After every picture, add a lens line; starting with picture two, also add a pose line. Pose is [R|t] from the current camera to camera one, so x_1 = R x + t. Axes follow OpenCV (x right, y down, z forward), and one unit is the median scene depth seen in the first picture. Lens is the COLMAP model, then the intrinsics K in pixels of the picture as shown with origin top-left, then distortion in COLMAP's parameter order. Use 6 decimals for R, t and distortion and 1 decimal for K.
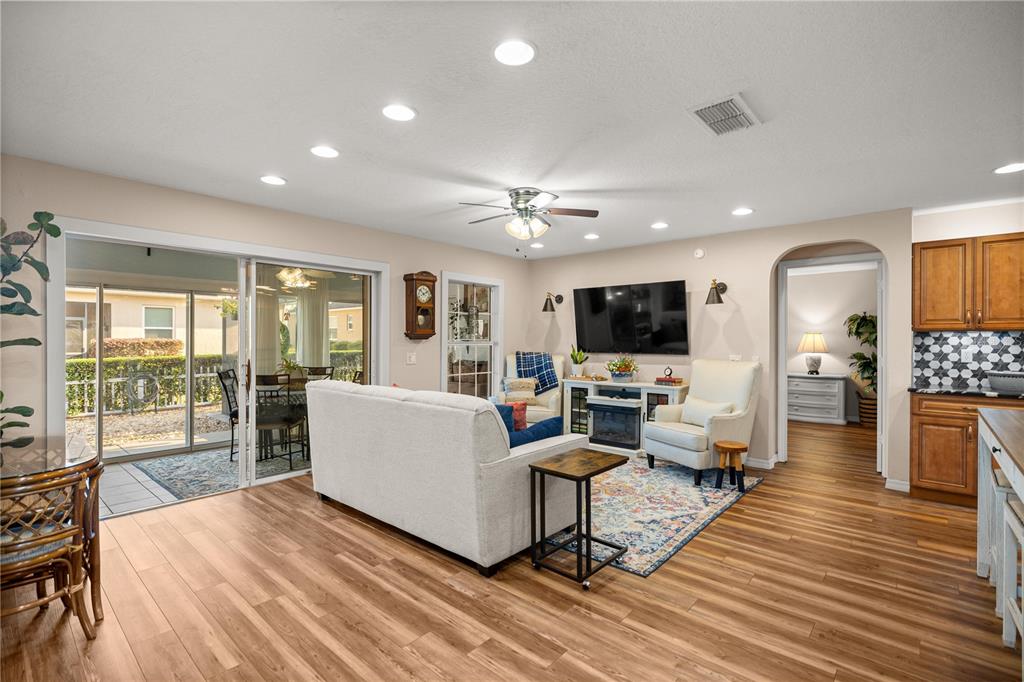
lens RADIAL K [[468.8, 0, 512.0], [0, 468.8, 341.0], [0, 0, 1]] dist [-0.001231, -0.000550]
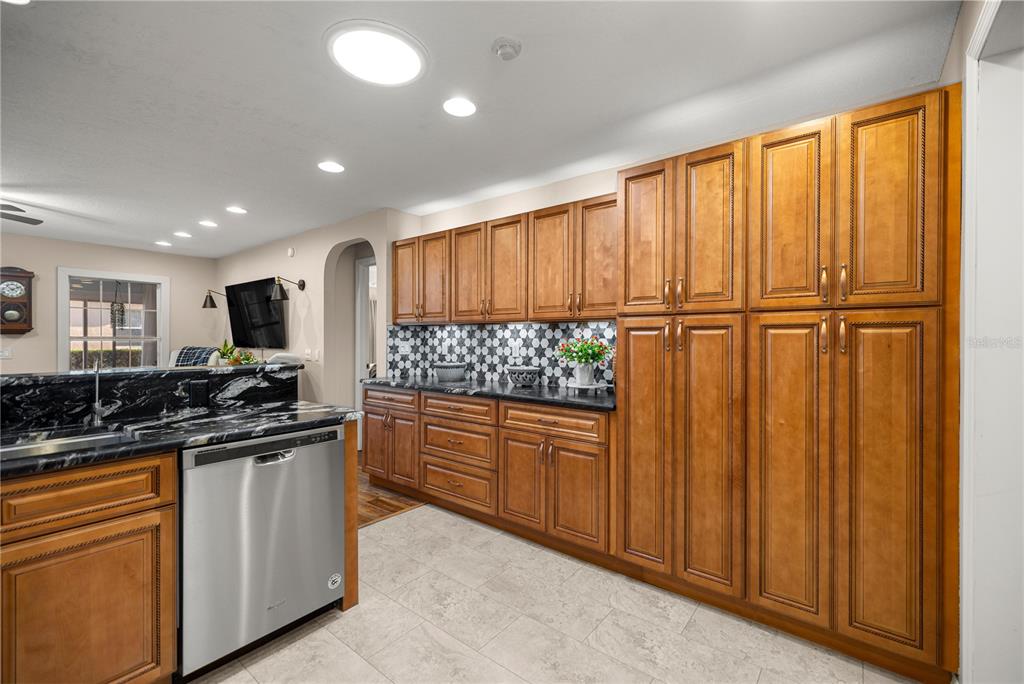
lens RADIAL K [[428.3, 0, 512.0], [0, 428.3, 342.0], [0, 0, 1]] dist [0.000201, -0.000319]
pose [[0.998252, -0.001314, 0.059087, 1.137906], [0.000951, 0.999980, 0.006175, 0.011818], [-0.059094, -0.006108, 0.998234, 0.015241]]
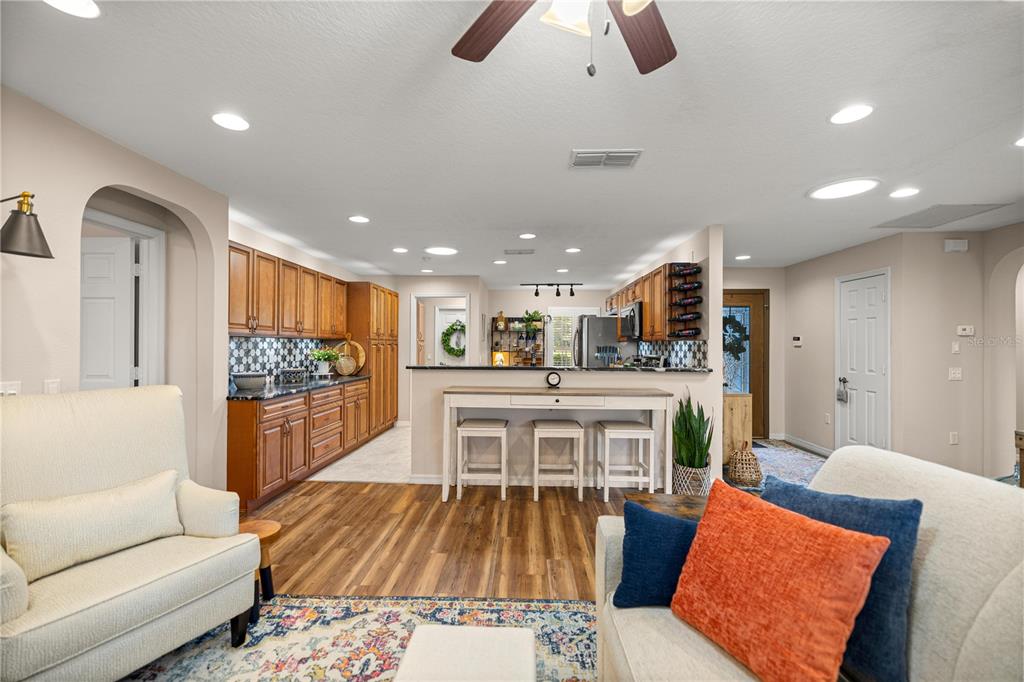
lens RADIAL K [[428.3, 0, 512.0], [0, 428.3, 341.0], [0, 0, 1]] dist [0.000201, -0.000319]
pose [[-0.640258, 0.002120, 0.768157, -0.141272], [-0.005893, 0.999953, -0.007672, -0.006690], [-0.768137, -0.009439, -0.640215, 1.165027]]
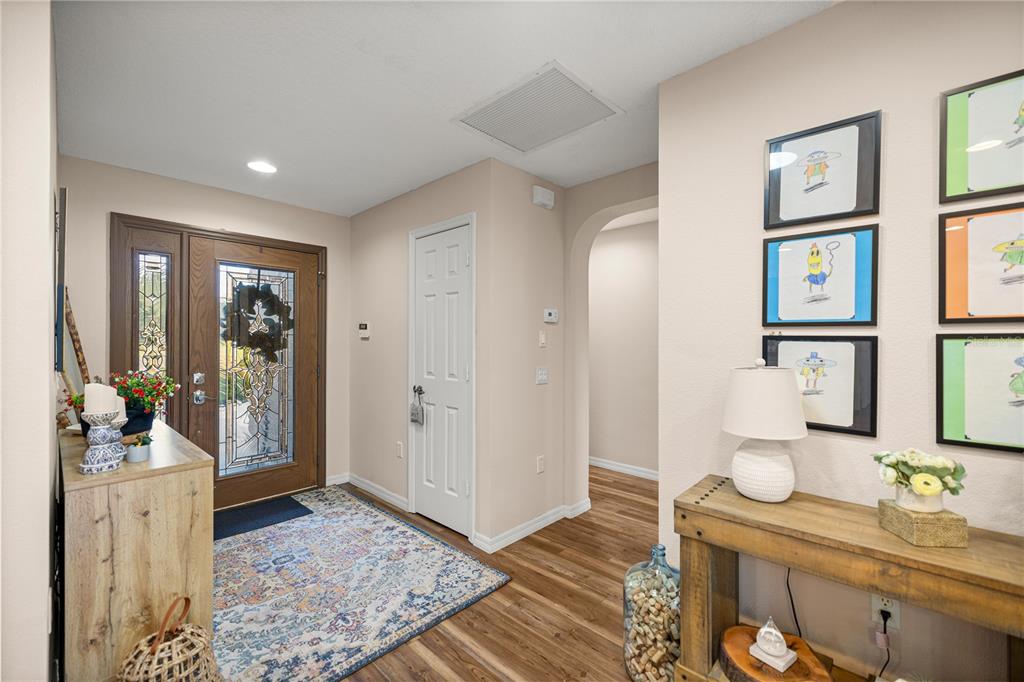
lens RADIAL K [[428.3, 0, 512.0], [0, 428.3, 341.0], [0, 0, 1]] dist [0.000201, -0.000319]
pose [[-0.999297, -0.003234, 0.037345, 0.000494], [-0.003257, 0.999995, -0.000565, 0.000119], [-0.037343, -0.000686, -0.999302, 0.388110]]
